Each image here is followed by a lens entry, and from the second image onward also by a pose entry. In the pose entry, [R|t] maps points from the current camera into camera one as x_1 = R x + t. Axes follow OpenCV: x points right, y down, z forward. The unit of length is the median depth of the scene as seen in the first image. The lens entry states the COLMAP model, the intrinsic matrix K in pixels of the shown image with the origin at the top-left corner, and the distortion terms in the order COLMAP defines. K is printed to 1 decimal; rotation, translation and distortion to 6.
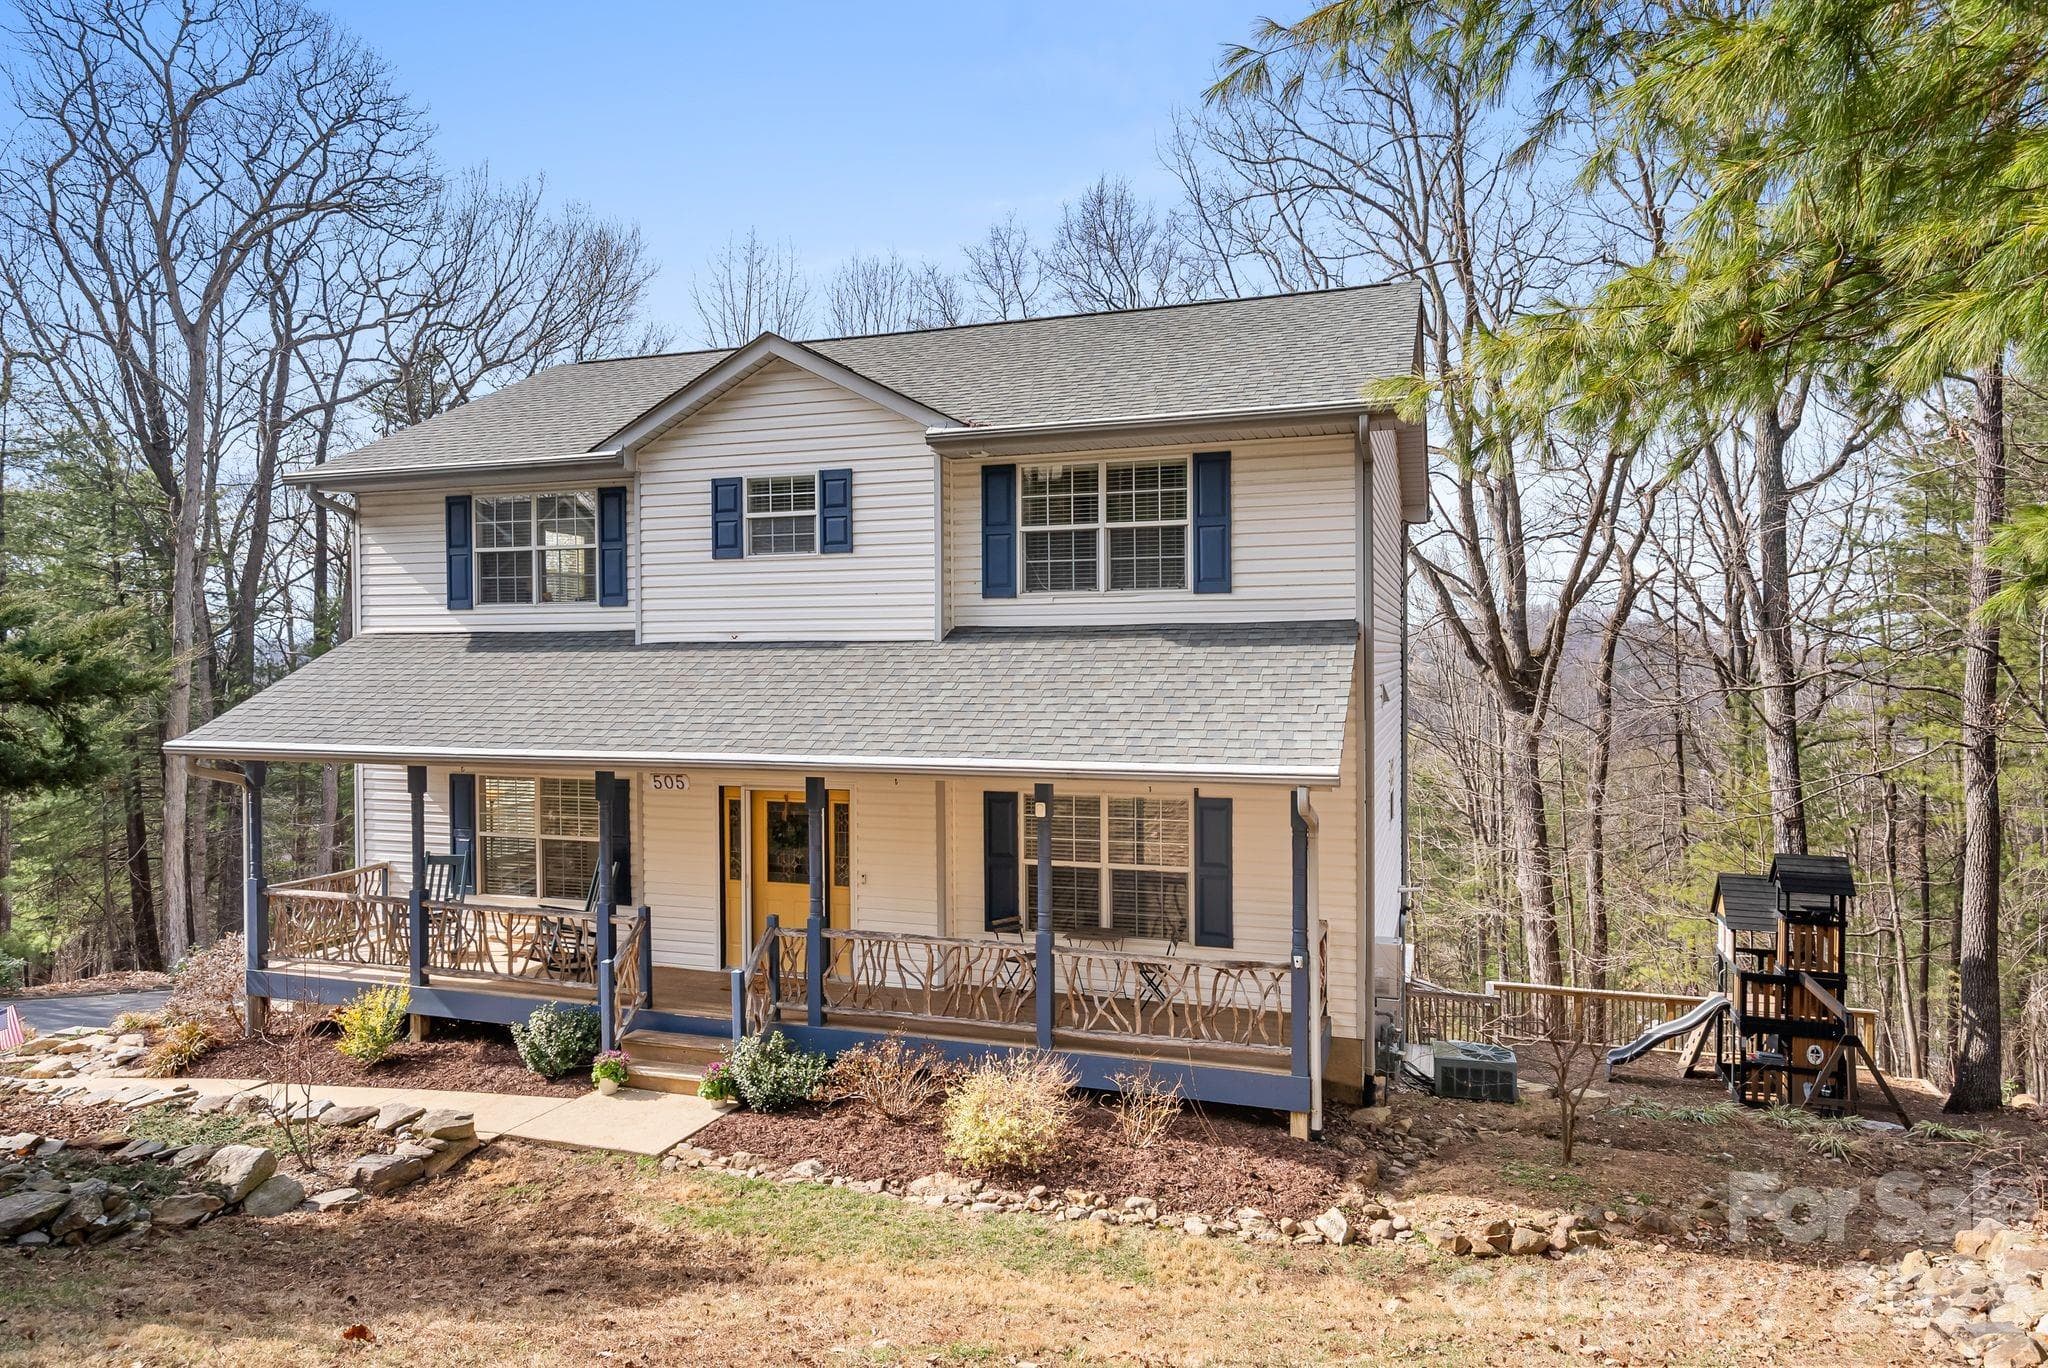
lens RADIAL K [[811.7, 0, 1026.5], [0, 811.7, 686.0], [0, 0, 1]] dist [-0.005689, 0.000110]
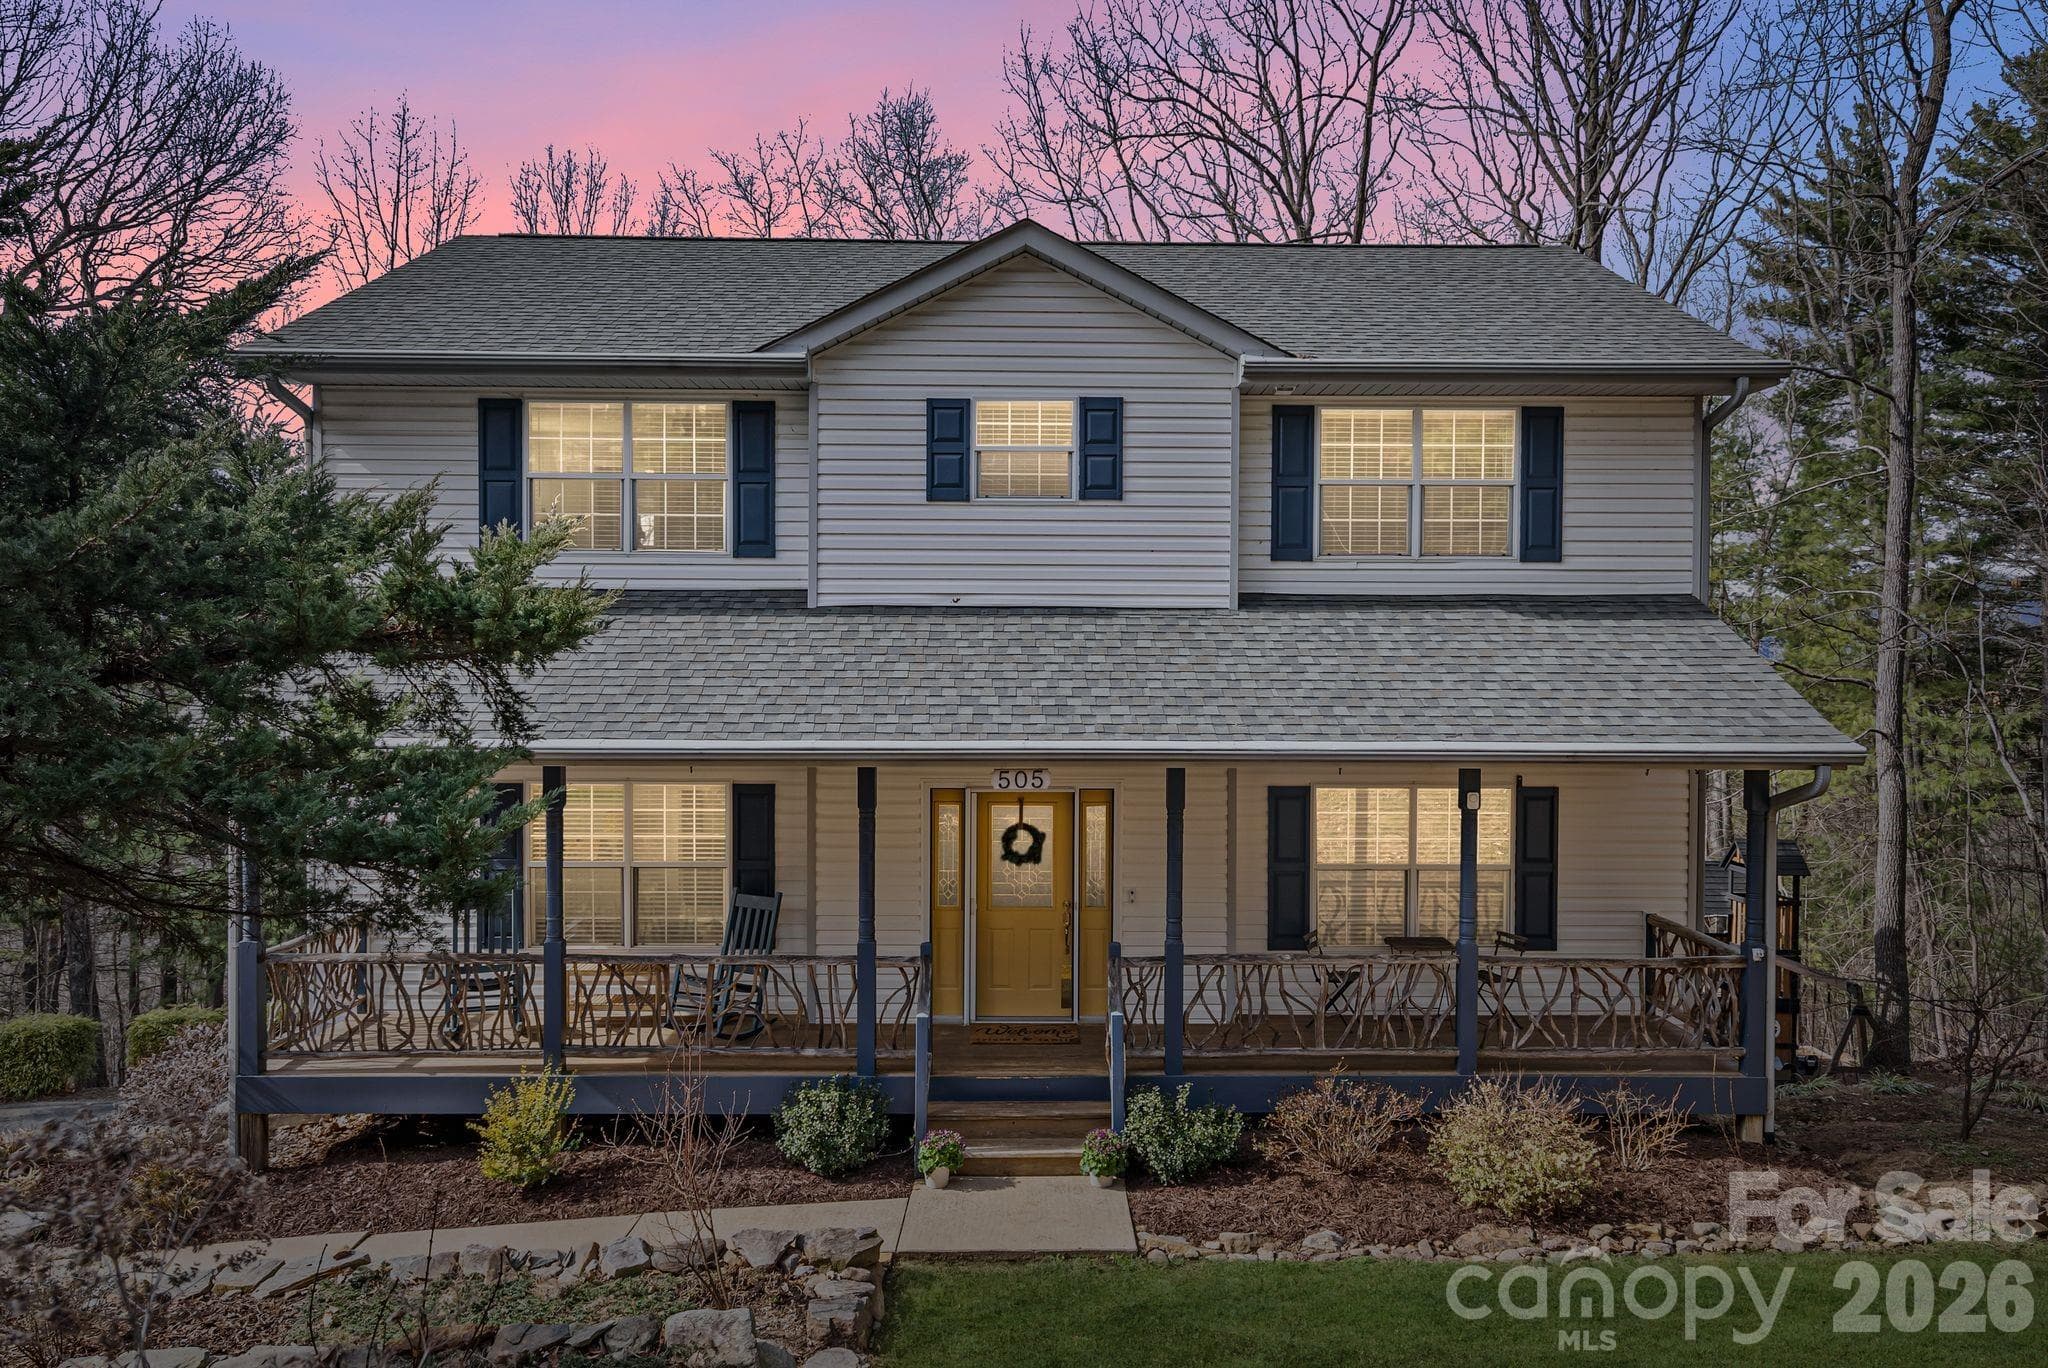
lens RADIAL K [[936.5, 0, 1024.4], [0, 936.5, 682.2], [0, 0, 1]] dist [-0.002935, -0.000330]
pose [[0.975329, 0.002062, 0.220745, -0.555943], [-0.003385, 0.999978, 0.005617, 0.016290], [-0.220729, -0.006226, 0.975315, 0.102133]]
